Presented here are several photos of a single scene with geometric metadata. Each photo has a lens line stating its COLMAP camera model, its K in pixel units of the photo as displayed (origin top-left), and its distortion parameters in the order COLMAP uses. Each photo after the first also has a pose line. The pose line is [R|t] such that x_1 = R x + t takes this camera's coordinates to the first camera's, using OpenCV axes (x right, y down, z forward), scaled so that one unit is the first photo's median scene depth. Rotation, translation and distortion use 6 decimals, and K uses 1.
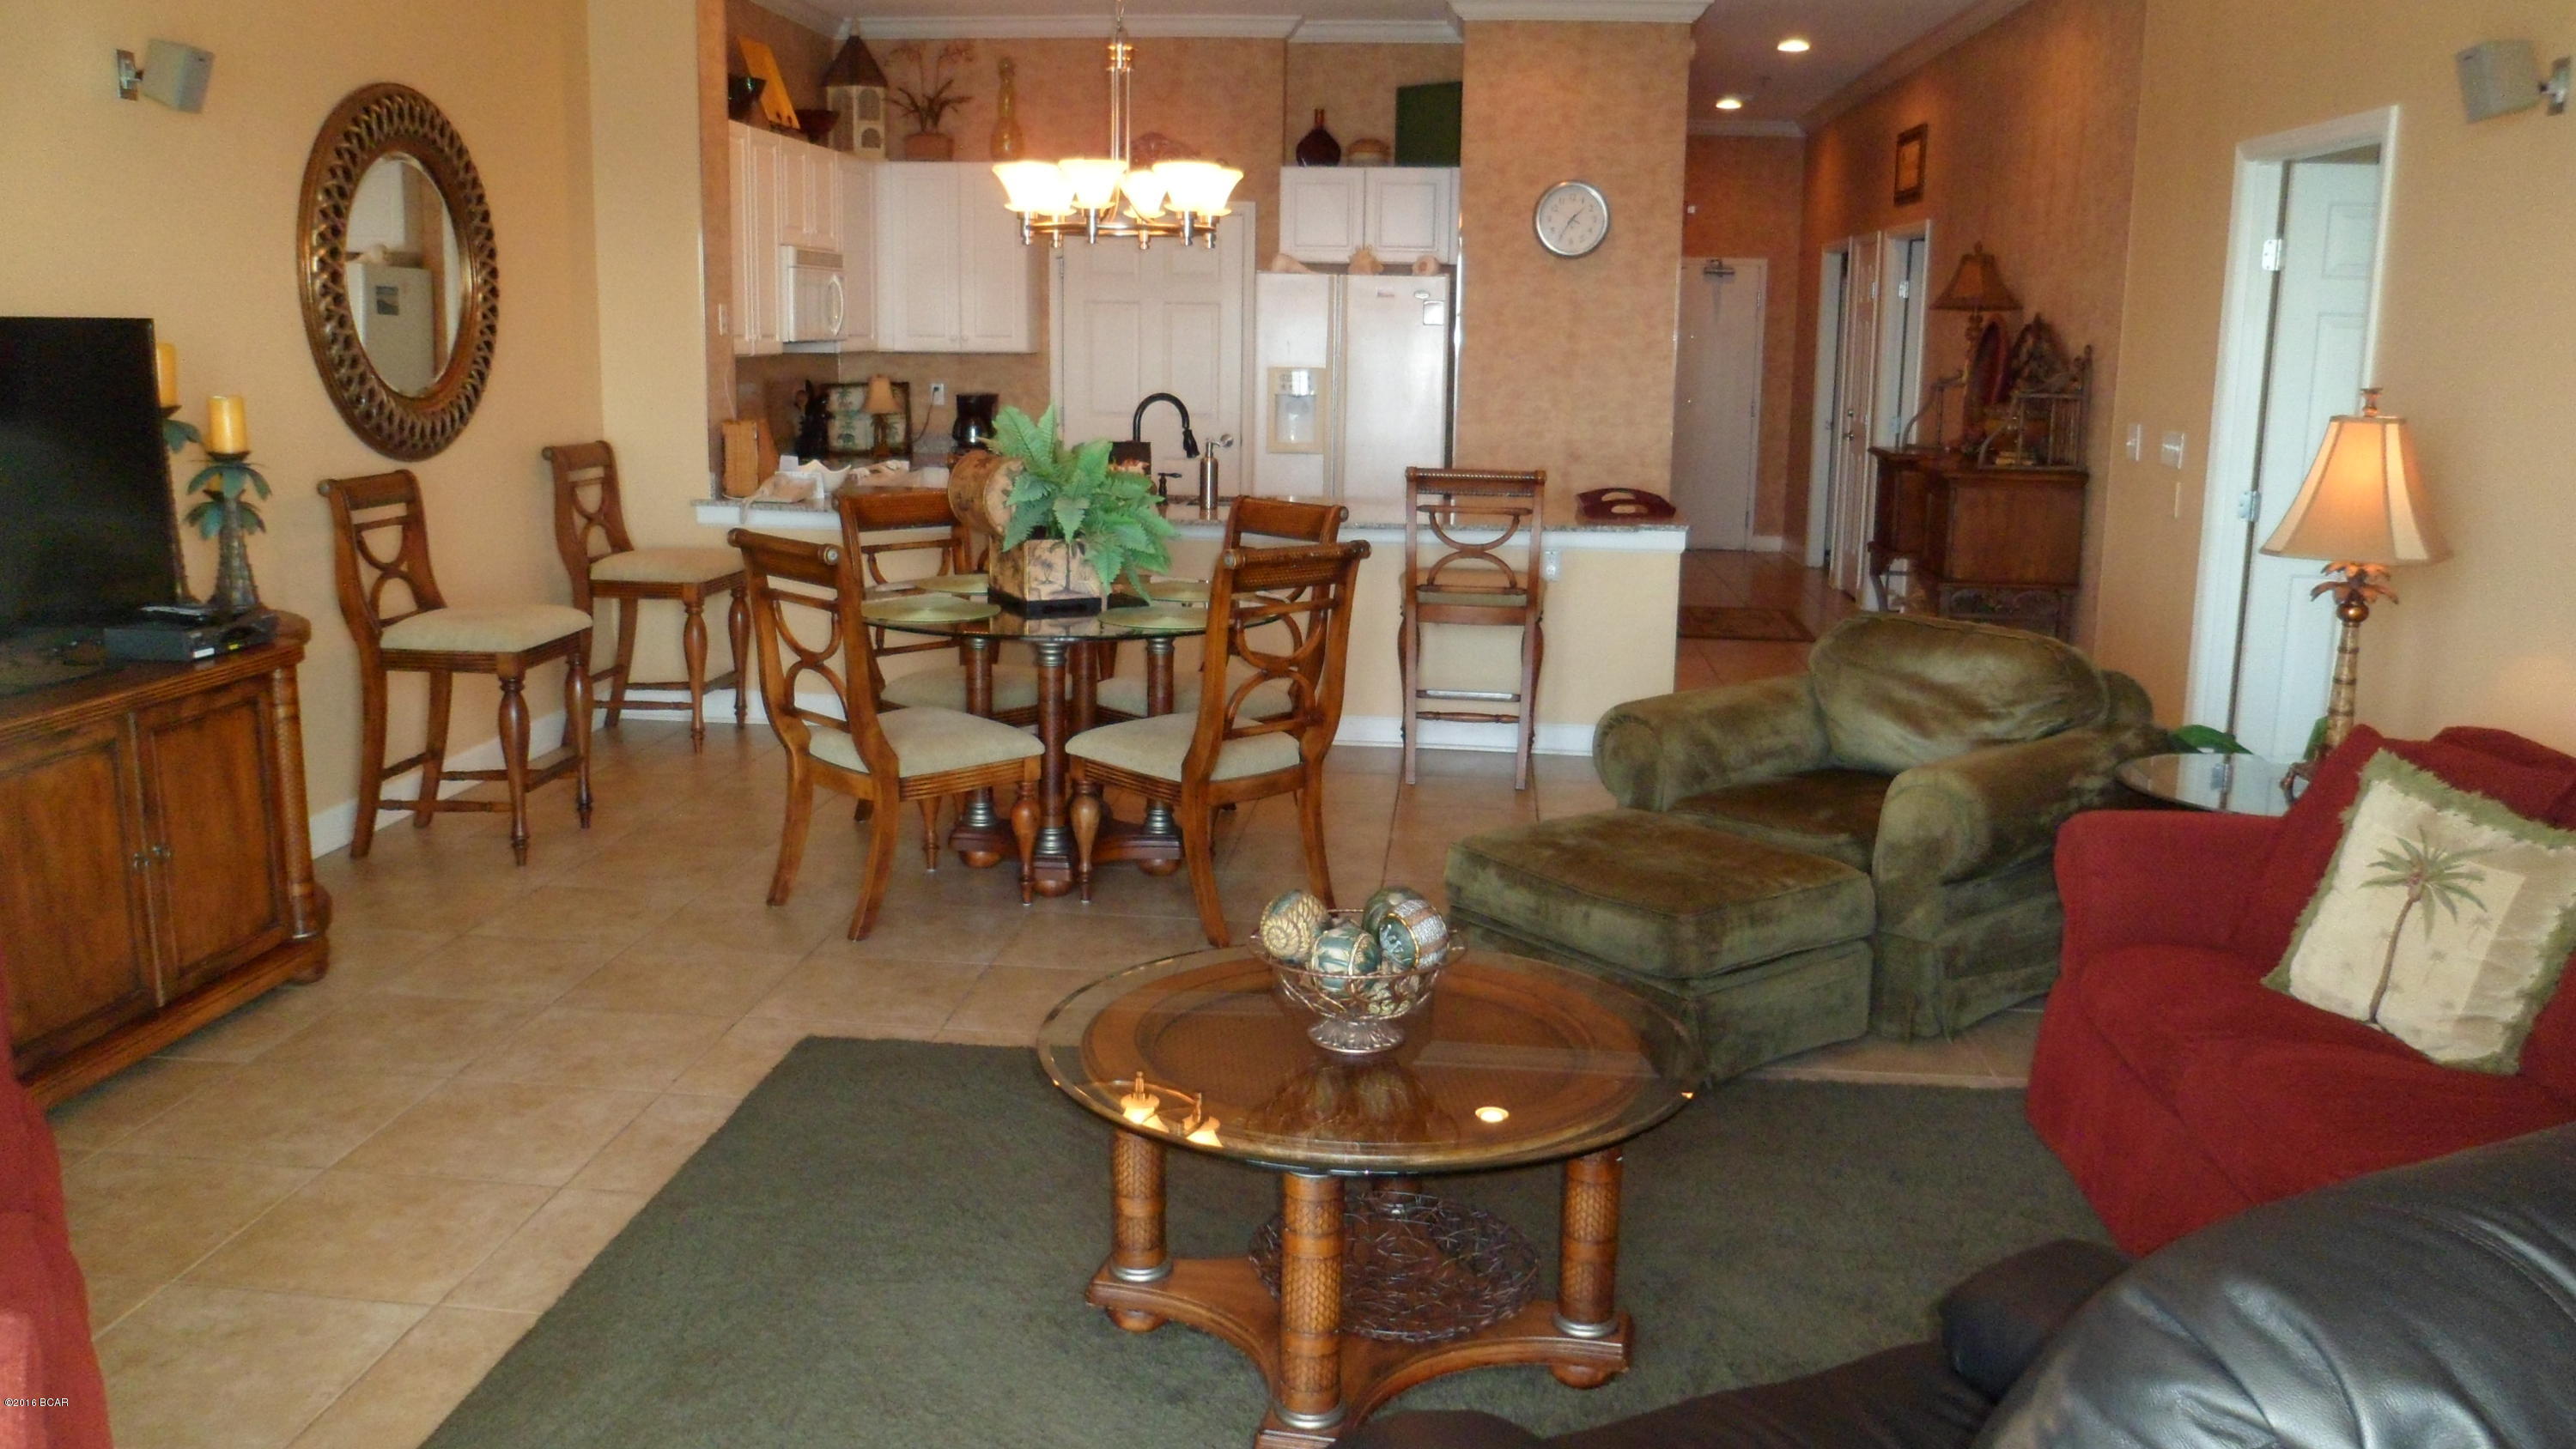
lens RADIAL K [[2017.2, 0, 1285.9], [0, 2017.2, 714.2], [0, 0, 1]] dist [-0.086779, 0.060184]
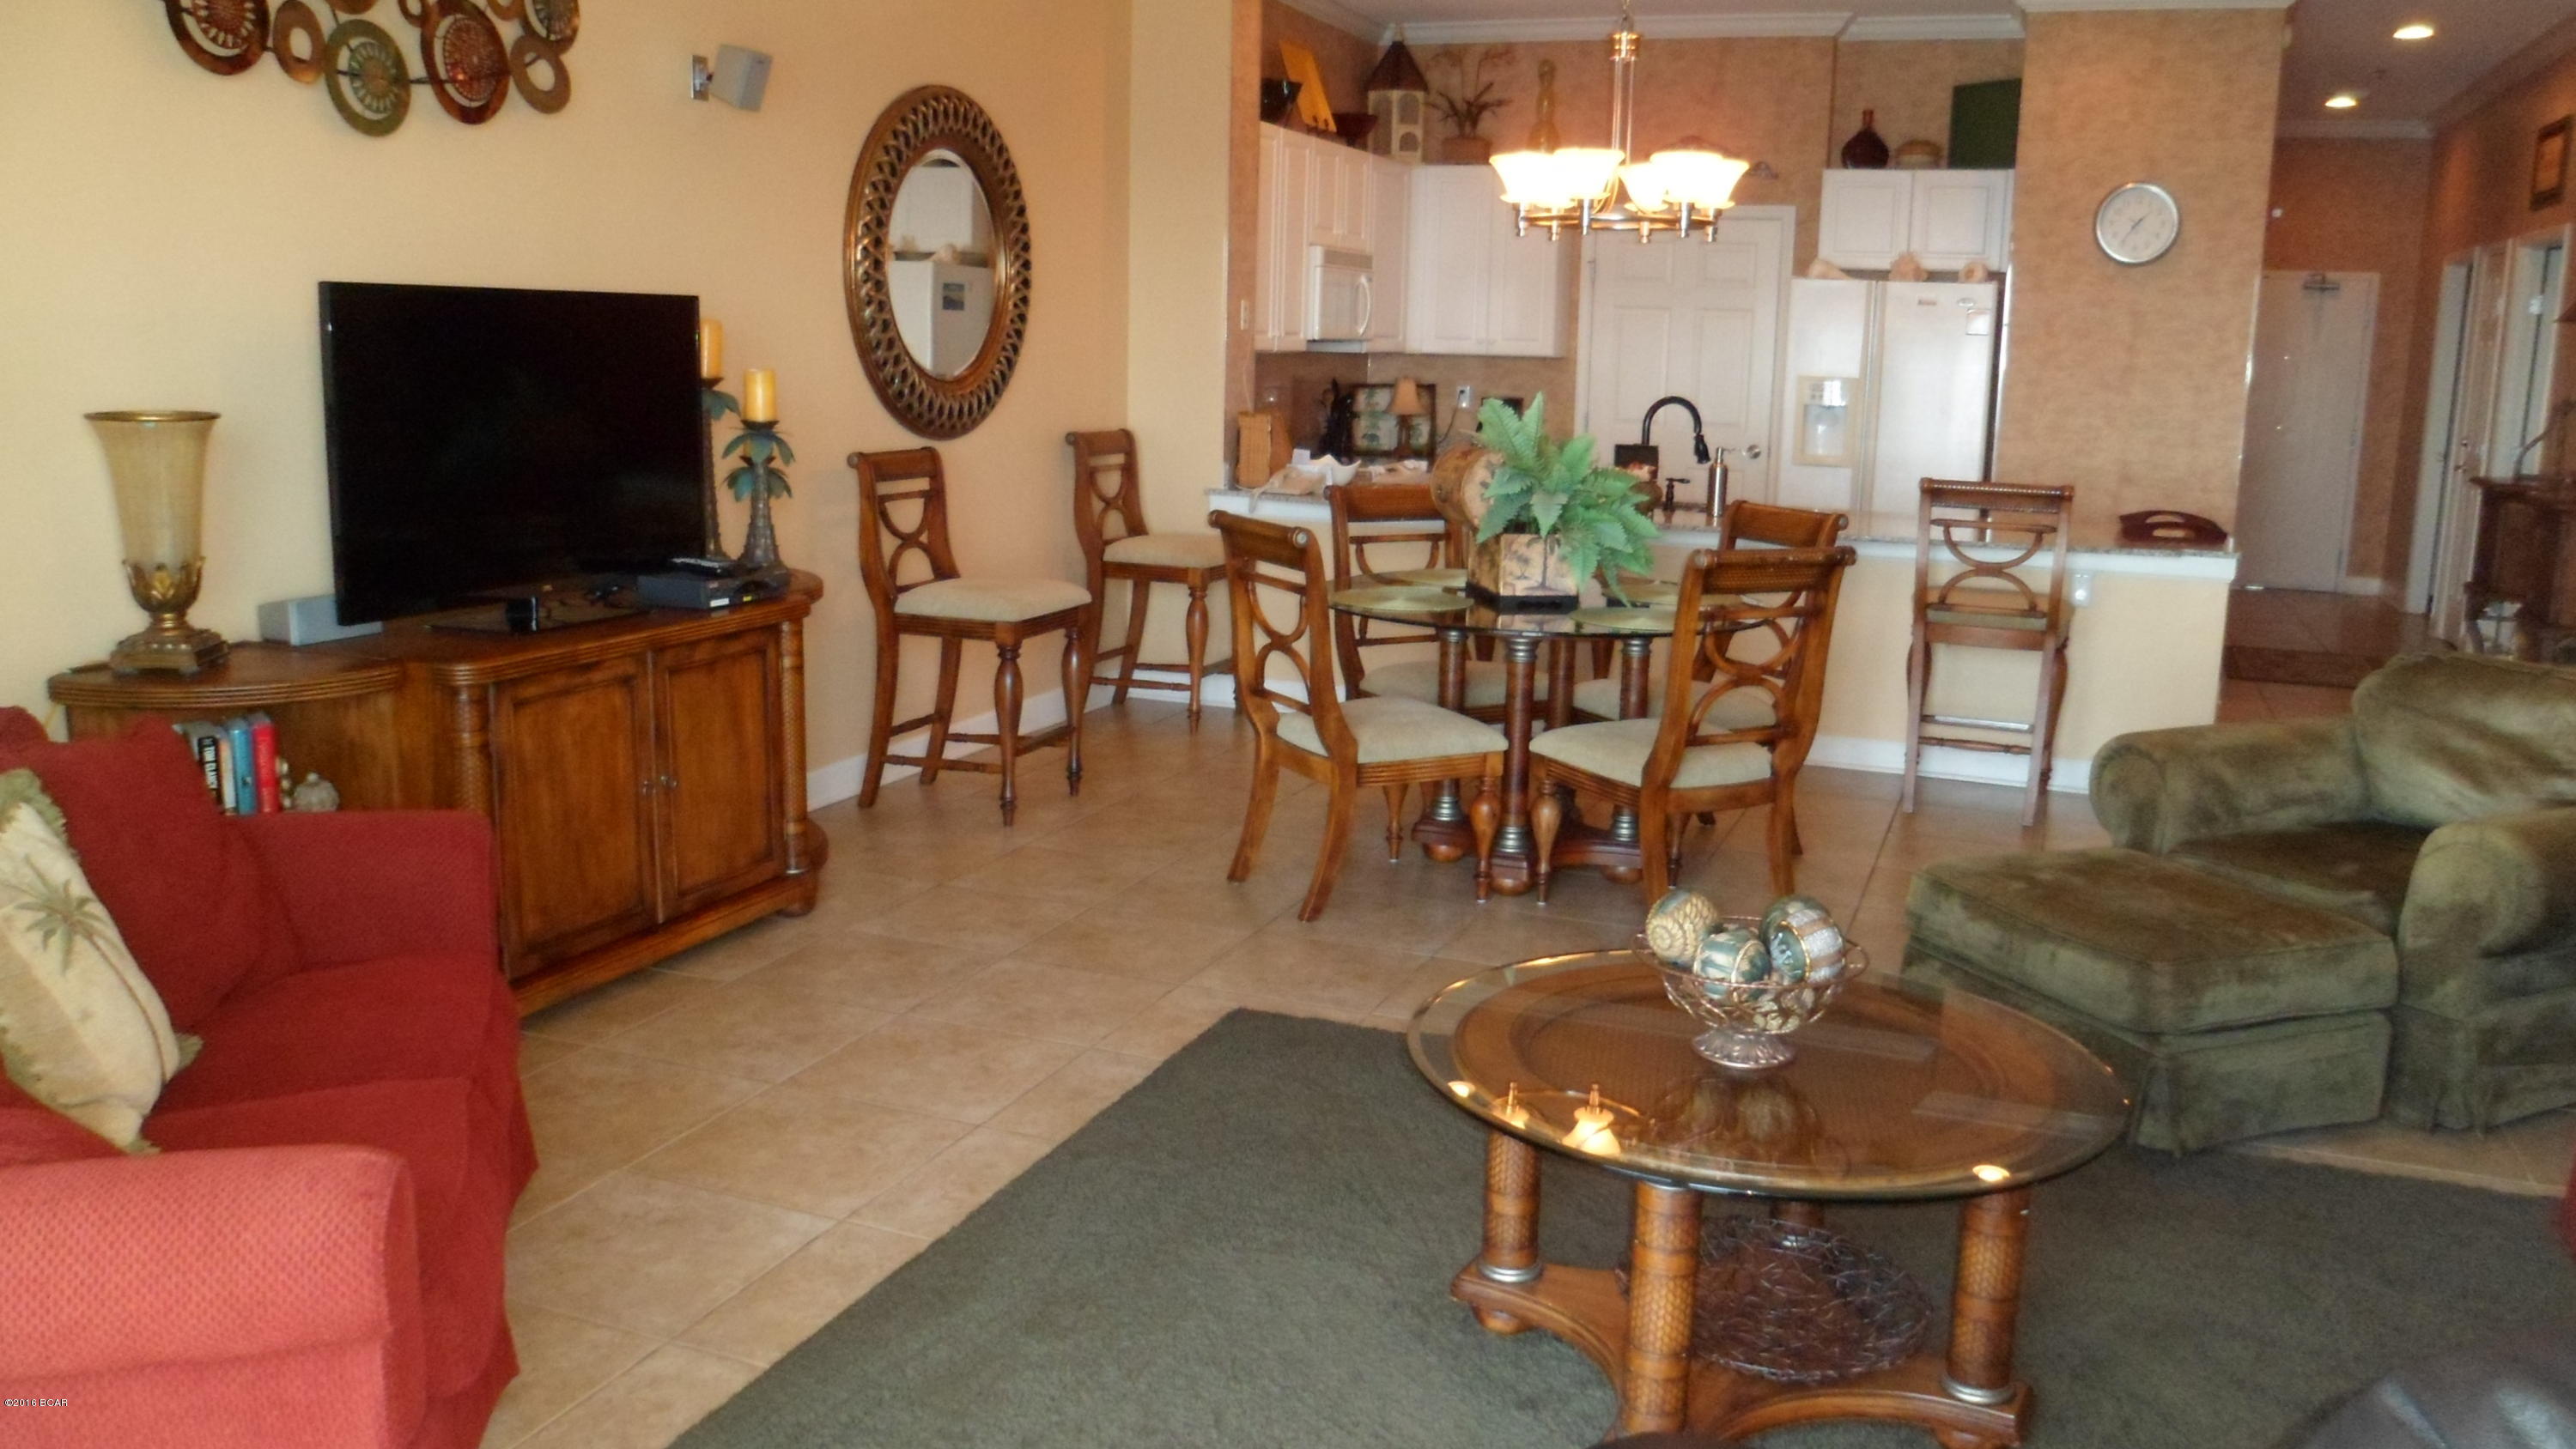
lens RADIAL K [[2017.2, 0, 1280.1], [0, 2017.2, 712.4], [0, 0, 1]] dist [-0.086779, 0.060184]
pose [[0.961200, 0.059108, -0.269444, 0.036949], [-0.061529, 0.998105, -0.000537, 0.008384], [0.268902, 0.017095, 0.963016, 0.017617]]
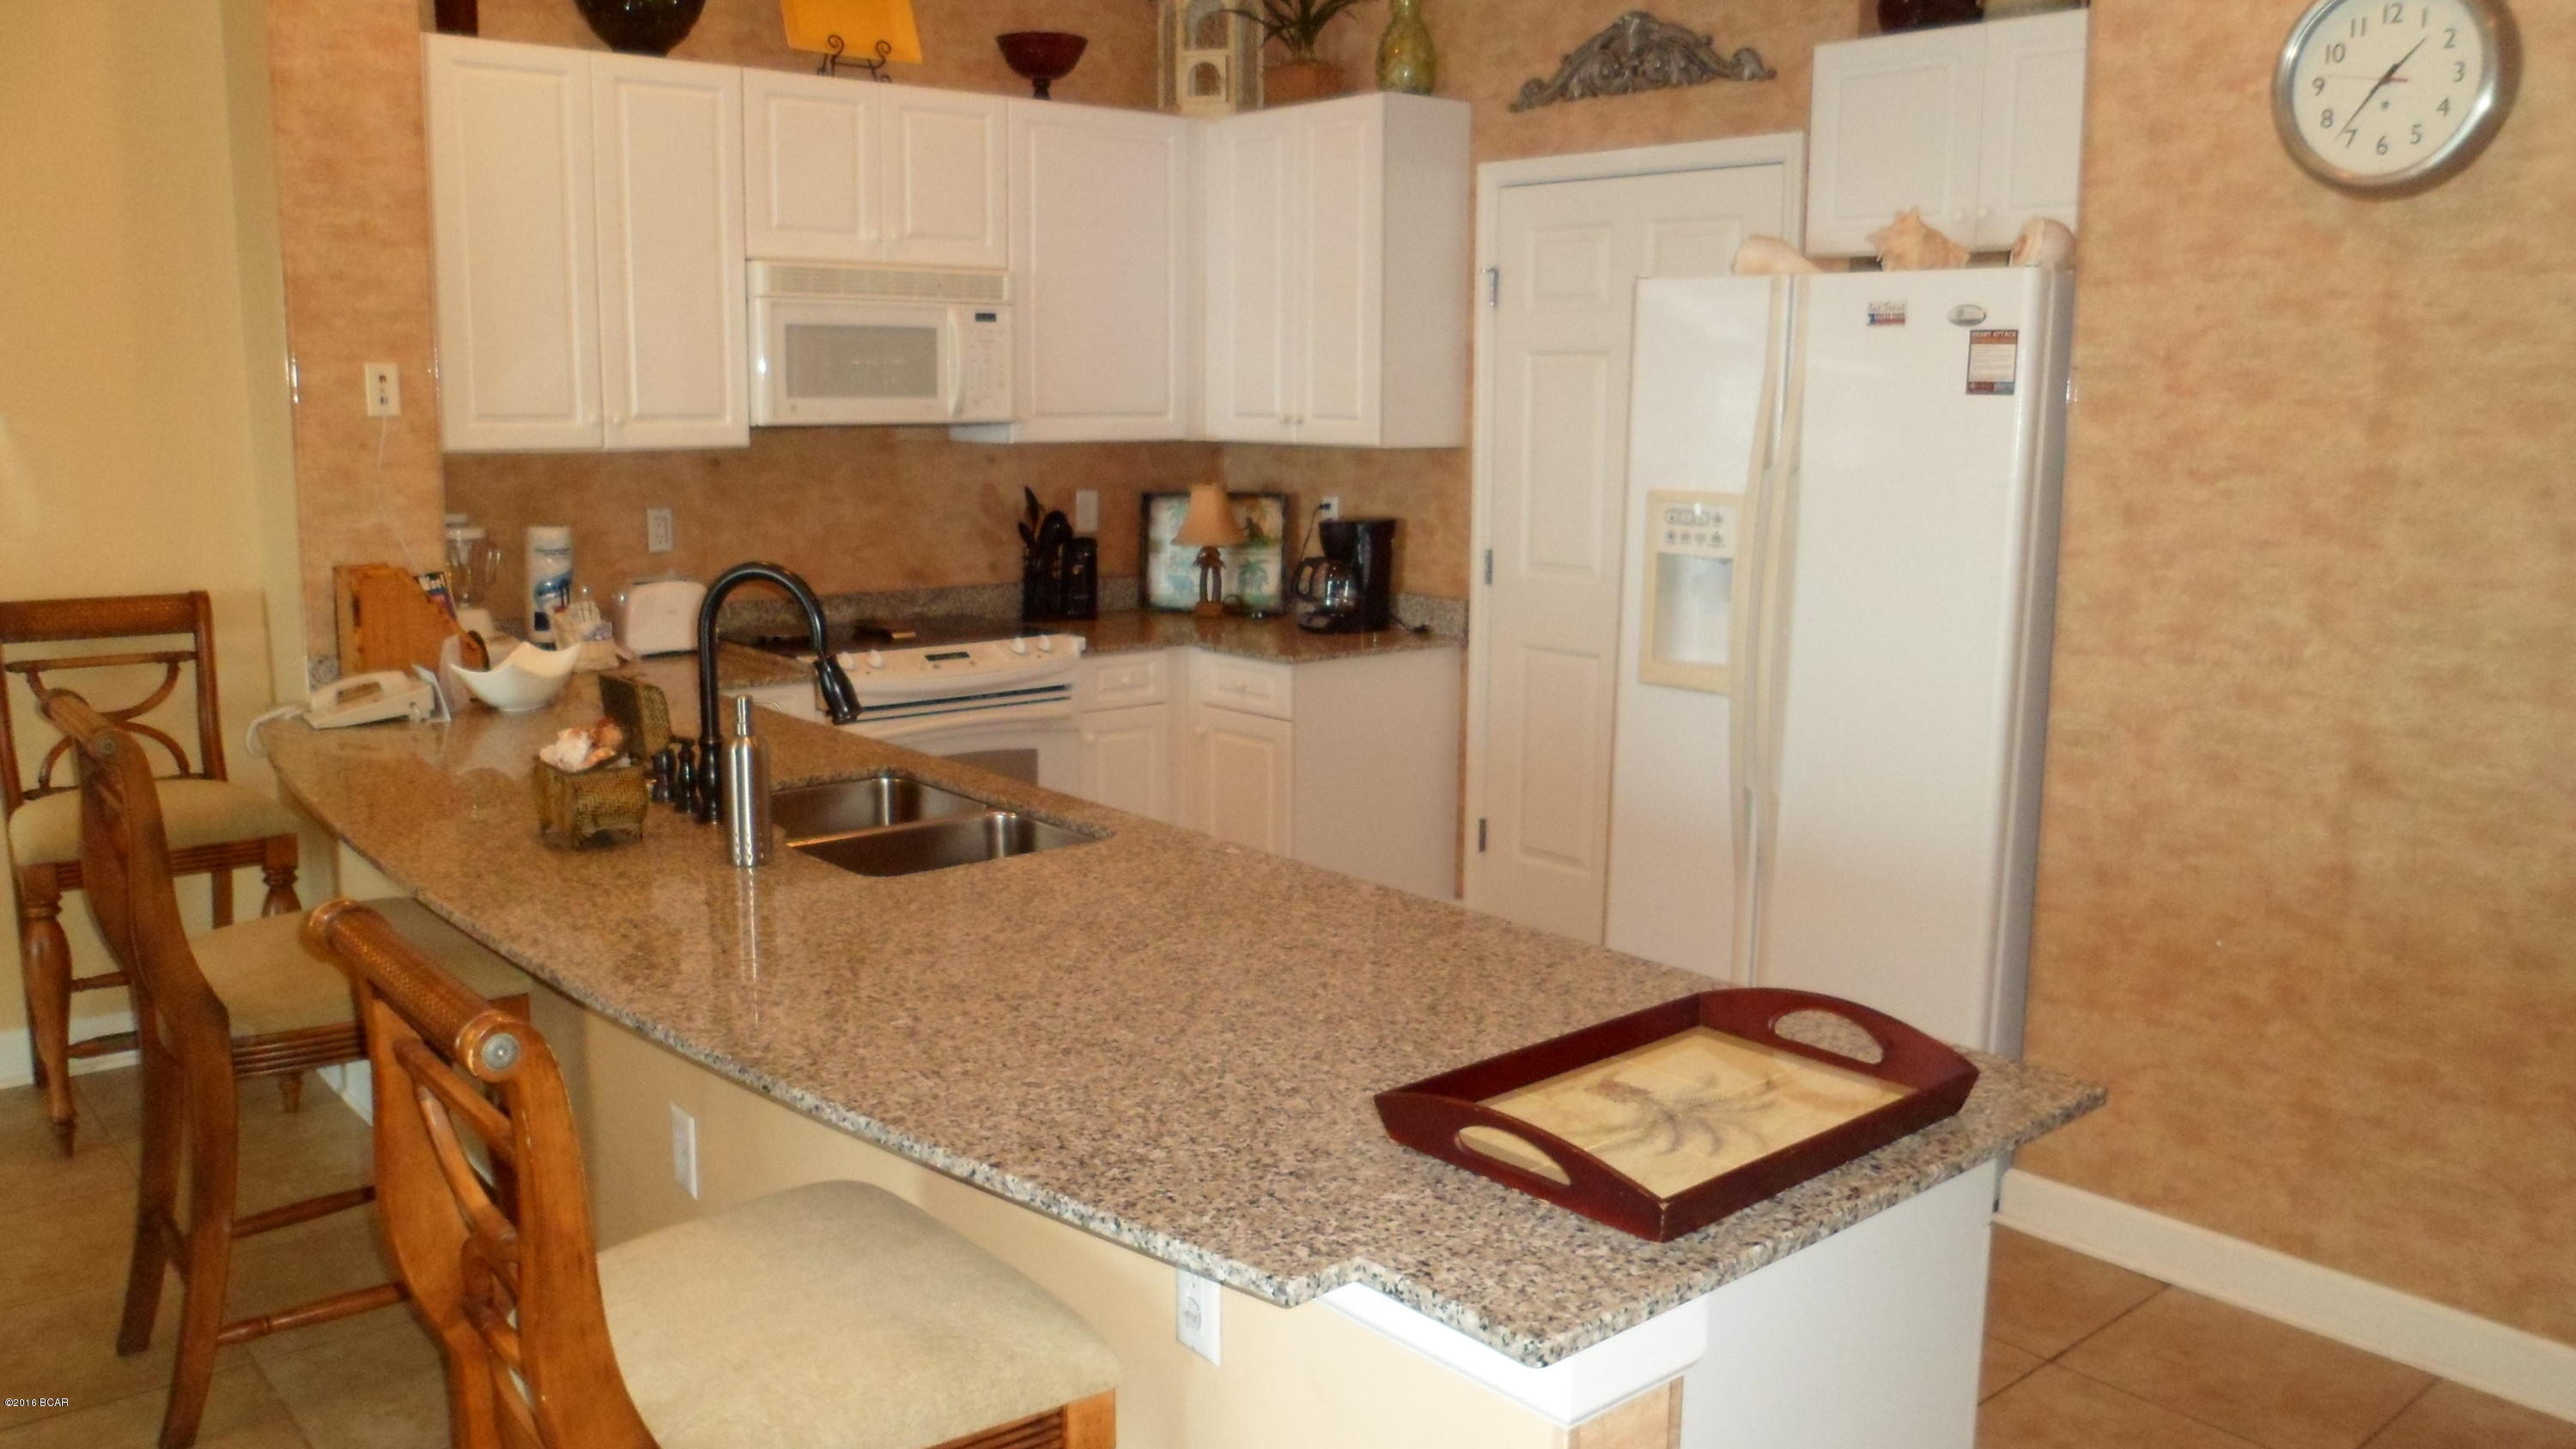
lens RADIAL K [[2017.2, 0, 1276.3], [0, 2017.2, 732.7], [0, 0, 1]] dist [-0.086779, 0.060184]
pose [[0.723851, 0.108588, -0.681358, 0.421777], [-0.129988, 0.991316, 0.019891, -0.208411], [0.677601, 0.074170, 0.731680, 1.106744]]
